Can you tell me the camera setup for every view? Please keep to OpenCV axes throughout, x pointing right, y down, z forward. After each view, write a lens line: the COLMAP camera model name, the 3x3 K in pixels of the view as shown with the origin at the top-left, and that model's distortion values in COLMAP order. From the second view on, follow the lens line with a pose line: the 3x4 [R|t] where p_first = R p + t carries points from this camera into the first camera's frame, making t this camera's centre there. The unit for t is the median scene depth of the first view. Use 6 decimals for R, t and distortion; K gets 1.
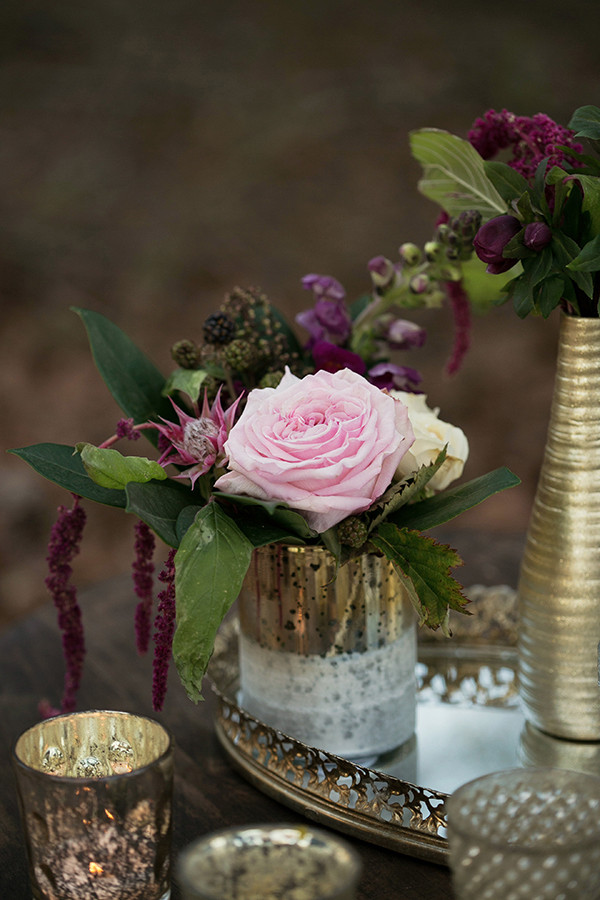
lens RADIAL K [[2529.5, 0, 300.0], [0, 2529.5, 450.0], [0, 0, 1]] dist [-0.163573, -1.288697]
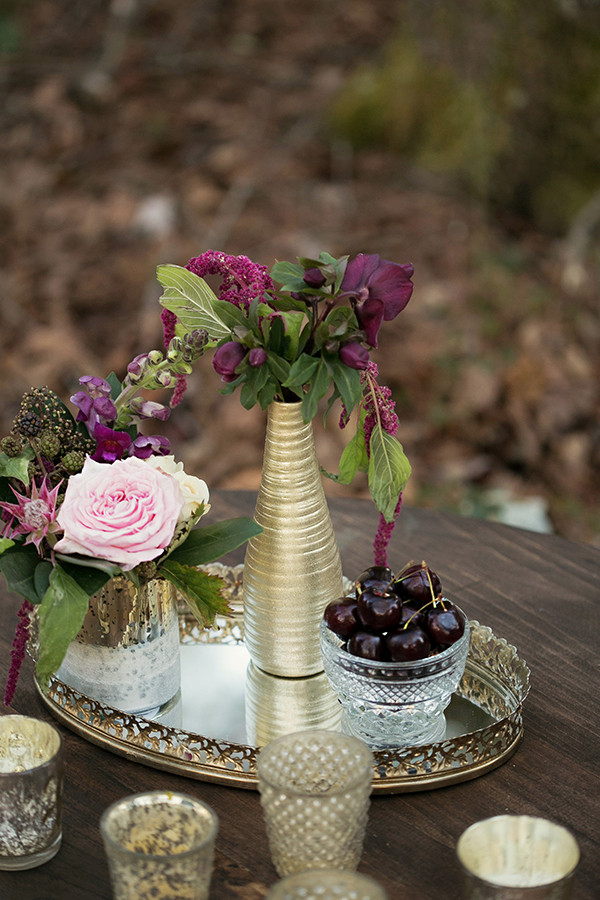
lens RADIAL K [[2529.5, 0, 300.0], [0, 2529.5, 450.0], [0, 0, 1]] dist [-0.163573, -1.288697]
pose [[0.968510, -0.095120, 0.230090, -0.222402], [0.063742, 0.988074, 0.140165, -0.233329], [-0.240678, -0.121085, 0.963023, -0.419991]]
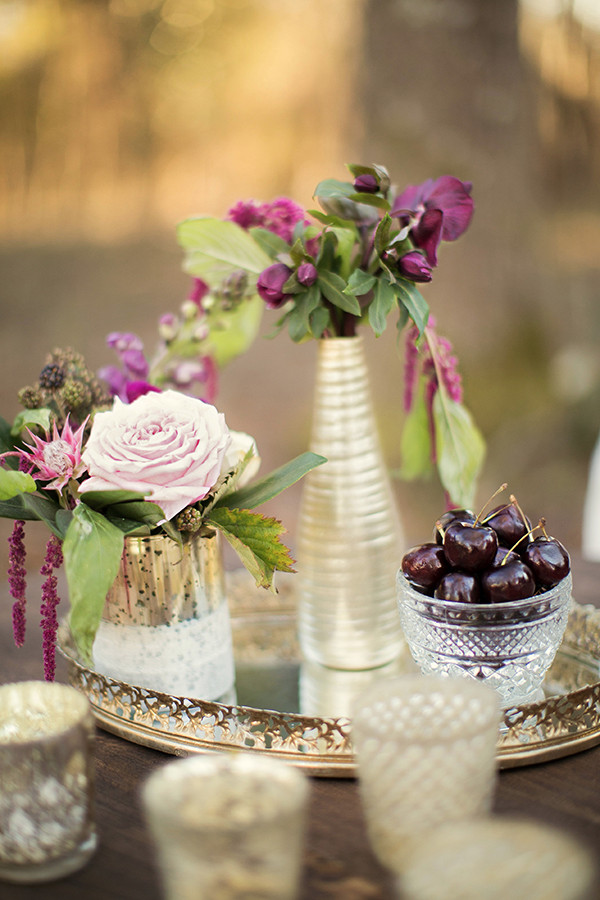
lens RADIAL K [[1361.1, 0, 317.2], [0, 1361.1, 450.5], [0, 0, 1]] dist [-0.239566, 0.158502]
pose [[0.951180, -0.089437, 0.295393, -0.112937], [0.116079, 0.990488, -0.073889, 0.055247], [-0.285974, 0.104571, 0.952514, 0.343712]]
